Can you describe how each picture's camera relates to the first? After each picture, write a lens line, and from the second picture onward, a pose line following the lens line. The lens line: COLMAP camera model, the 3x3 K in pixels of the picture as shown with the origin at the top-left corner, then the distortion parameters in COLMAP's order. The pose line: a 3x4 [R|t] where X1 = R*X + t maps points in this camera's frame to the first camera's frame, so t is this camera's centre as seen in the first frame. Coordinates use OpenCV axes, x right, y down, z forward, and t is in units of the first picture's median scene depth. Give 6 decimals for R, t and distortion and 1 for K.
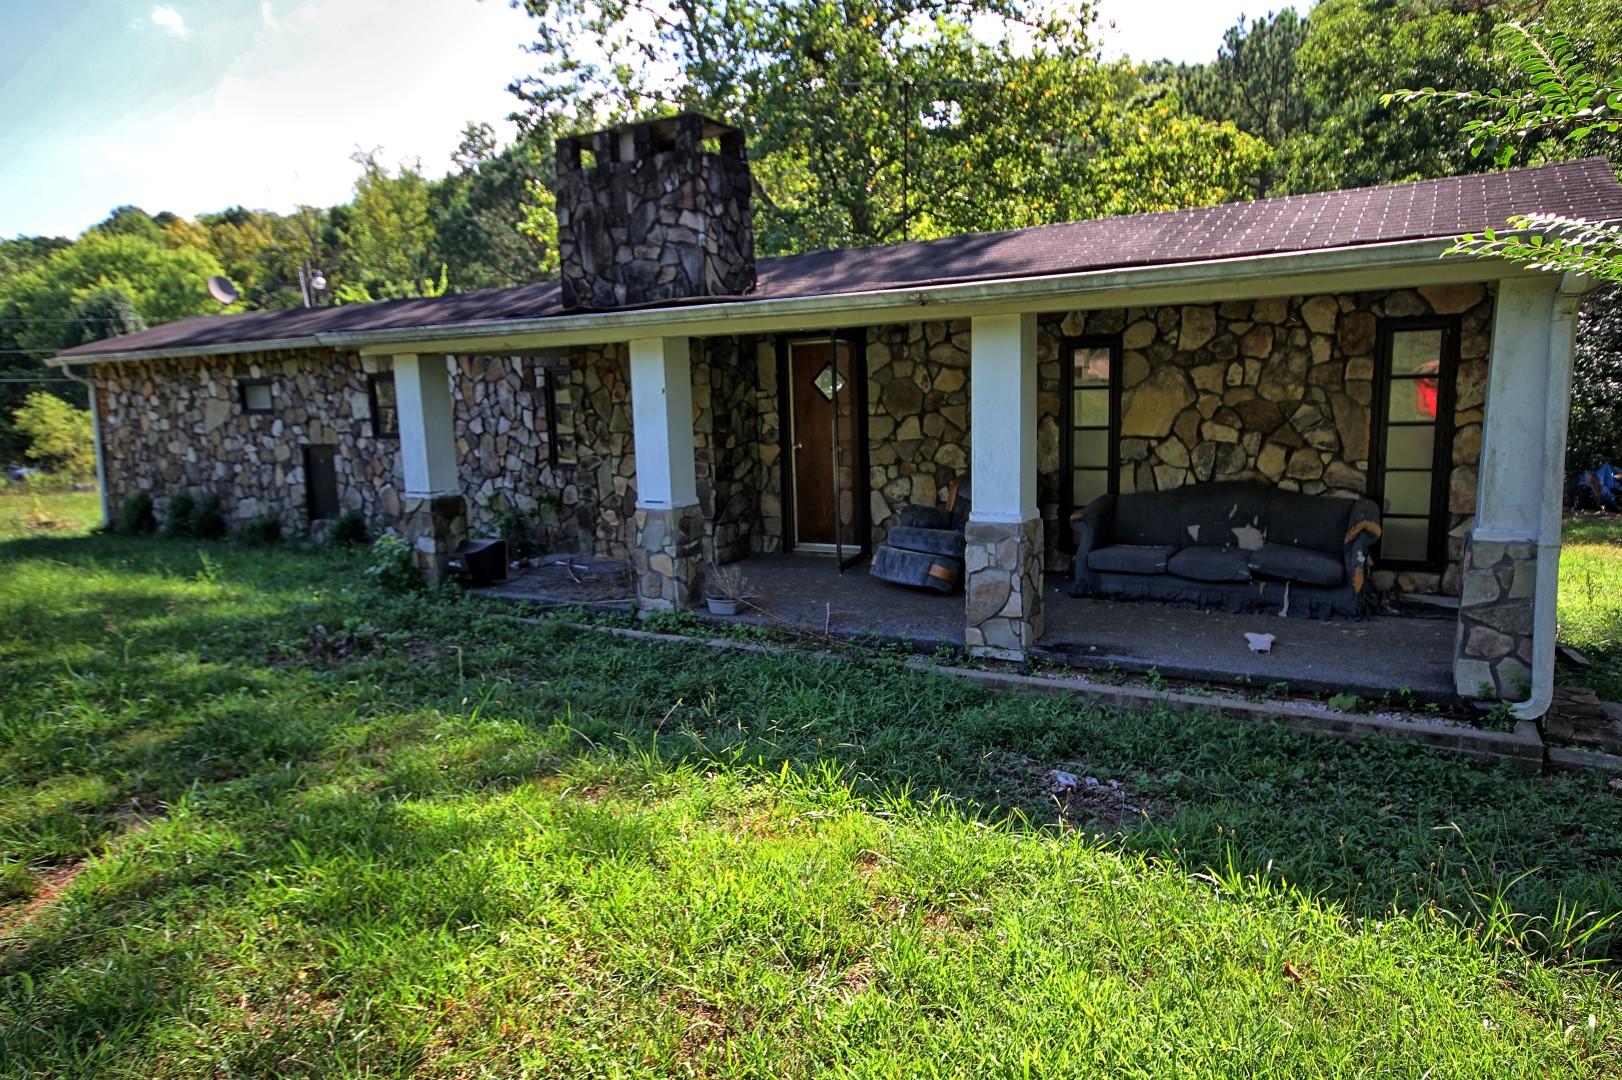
lens RADIAL K [[1028.7, 0, 816.4], [0, 1028.7, 539.5], [0, 0, 1]] dist [0.017413, 0.003374]
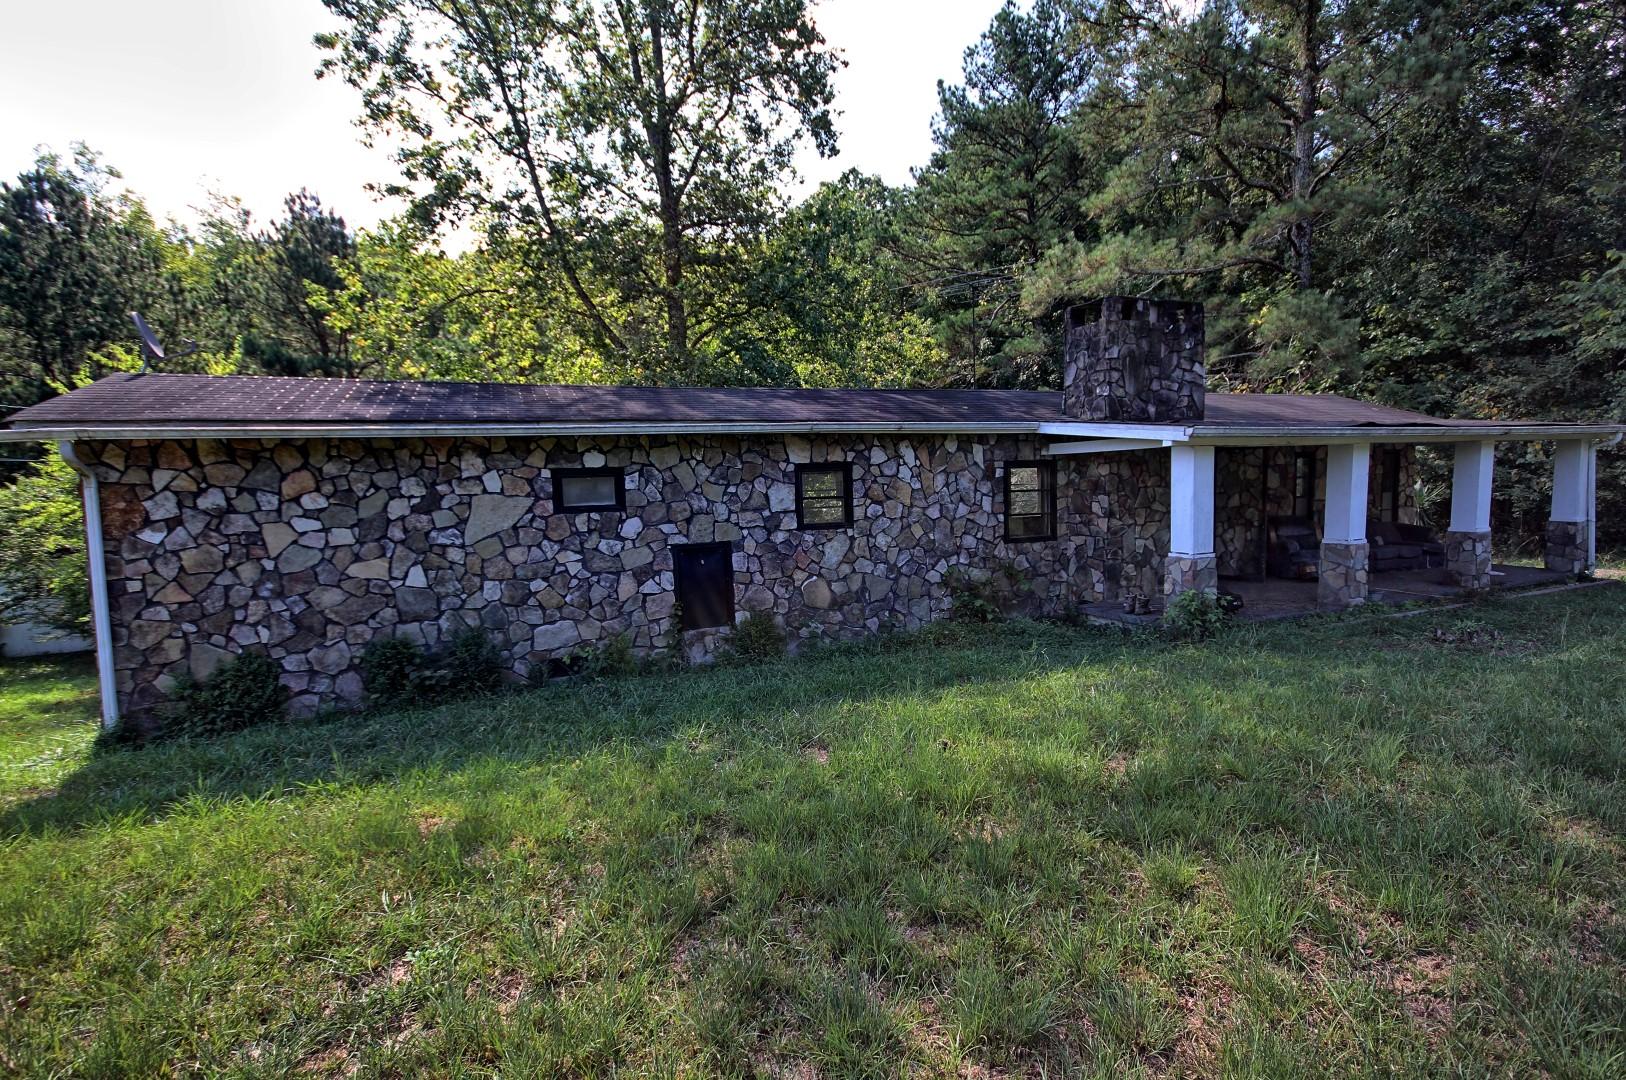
lens RADIAL K [[751.1, 0, 822.3], [0, 751.1, 548.4], [0, 0, 1]] dist [-0.011788, 0.000621]
pose [[0.598683, -0.065127, 0.798334, -1.075421], [0.127258, 0.991763, -0.014525, -0.075633], [-0.790812, 0.110290, 0.602040, 0.621102]]
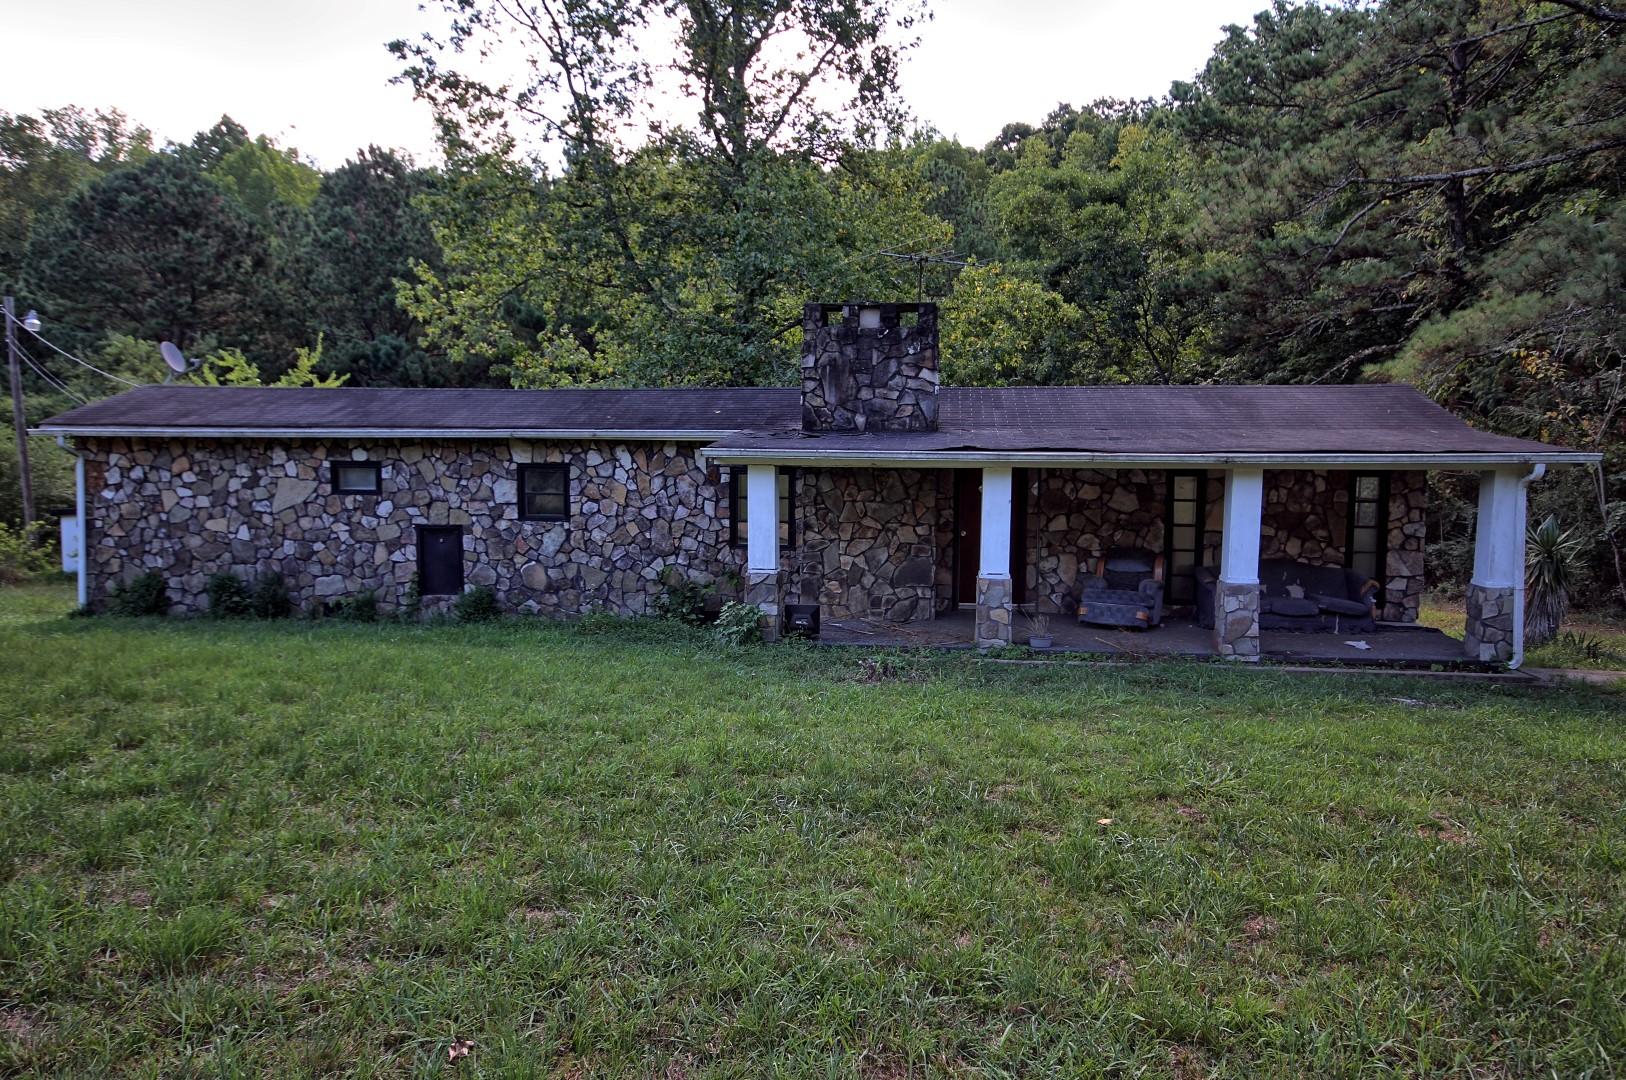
lens RADIAL K [[1102.9, 0, 811.9], [0, 1102.9, 538.7], [0, 0, 1]] dist [0.017043, 0.001456]
pose [[0.914869, 0.003155, 0.403740, -0.685314], [0.024091, 0.997761, -0.062386, 0.004020], [-0.403033, 0.066801, 0.912744, -0.238331]]
